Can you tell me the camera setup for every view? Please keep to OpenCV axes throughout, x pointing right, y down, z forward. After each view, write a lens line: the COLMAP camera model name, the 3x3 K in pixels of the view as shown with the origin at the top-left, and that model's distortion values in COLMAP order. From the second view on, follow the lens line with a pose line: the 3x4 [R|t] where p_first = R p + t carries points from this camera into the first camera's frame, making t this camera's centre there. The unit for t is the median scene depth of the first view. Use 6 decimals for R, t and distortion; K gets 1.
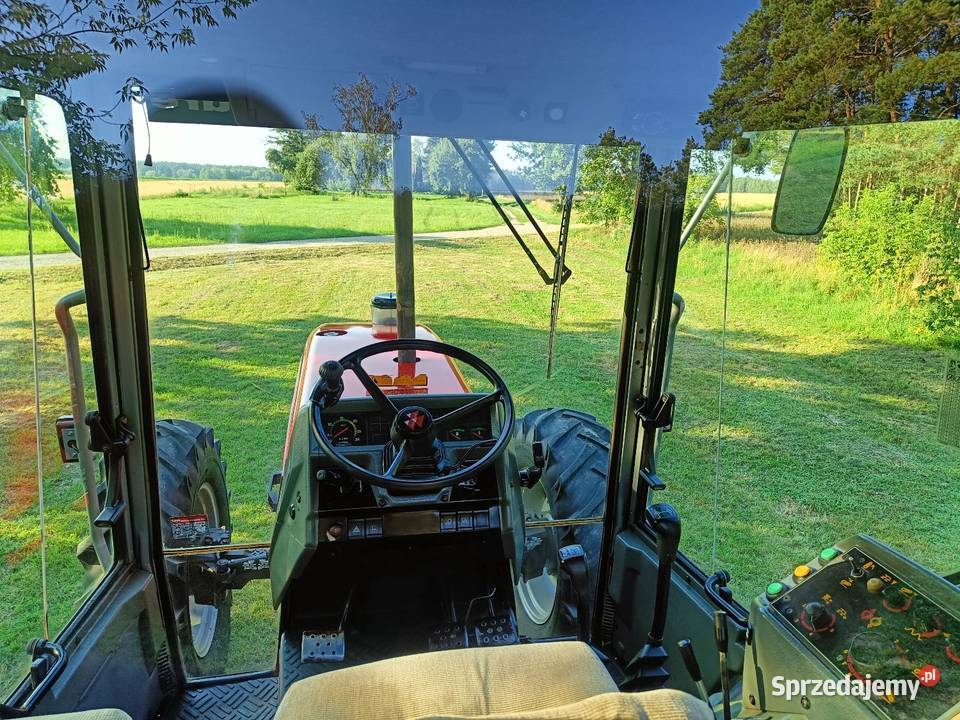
lens RADIAL K [[667.9, 0, 475.9], [0, 667.9, 358.6], [0, 0, 1]] dist [0.018161, -0.005075]
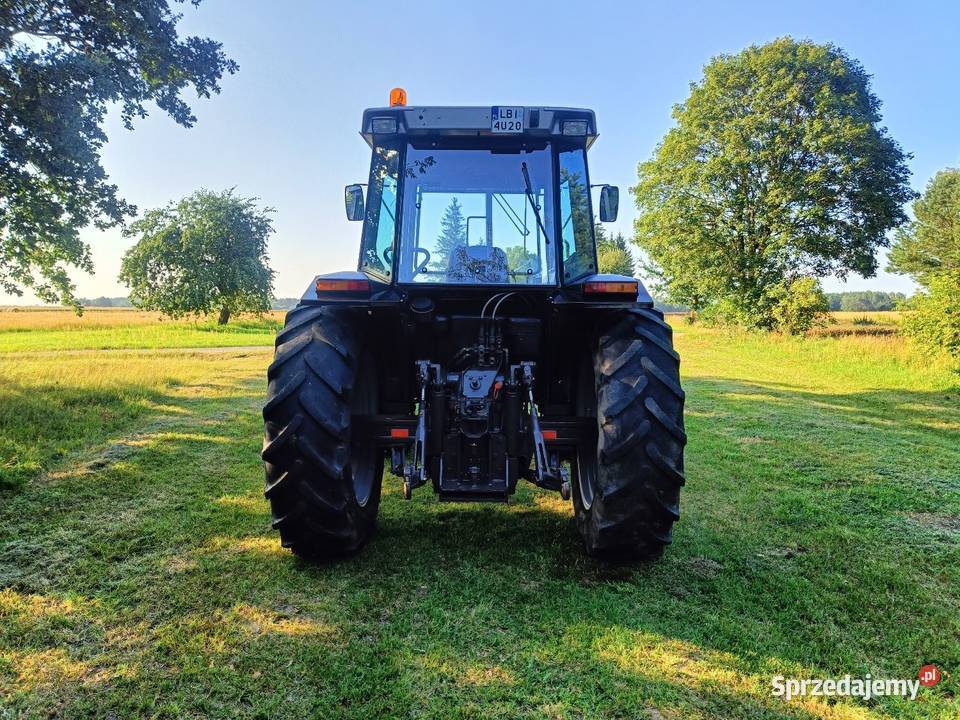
lens RADIAL K [[667.9, 0, 474.8], [0, 667.9, 361.3], [0, 0, 1]] dist [0.018161, -0.005075]
pose [[0.976501, -0.004885, -0.215456, 0.277230], [-0.034549, 0.983264, -0.178880, 0.531269], [0.212724, 0.182120, 0.959990, -1.047617]]
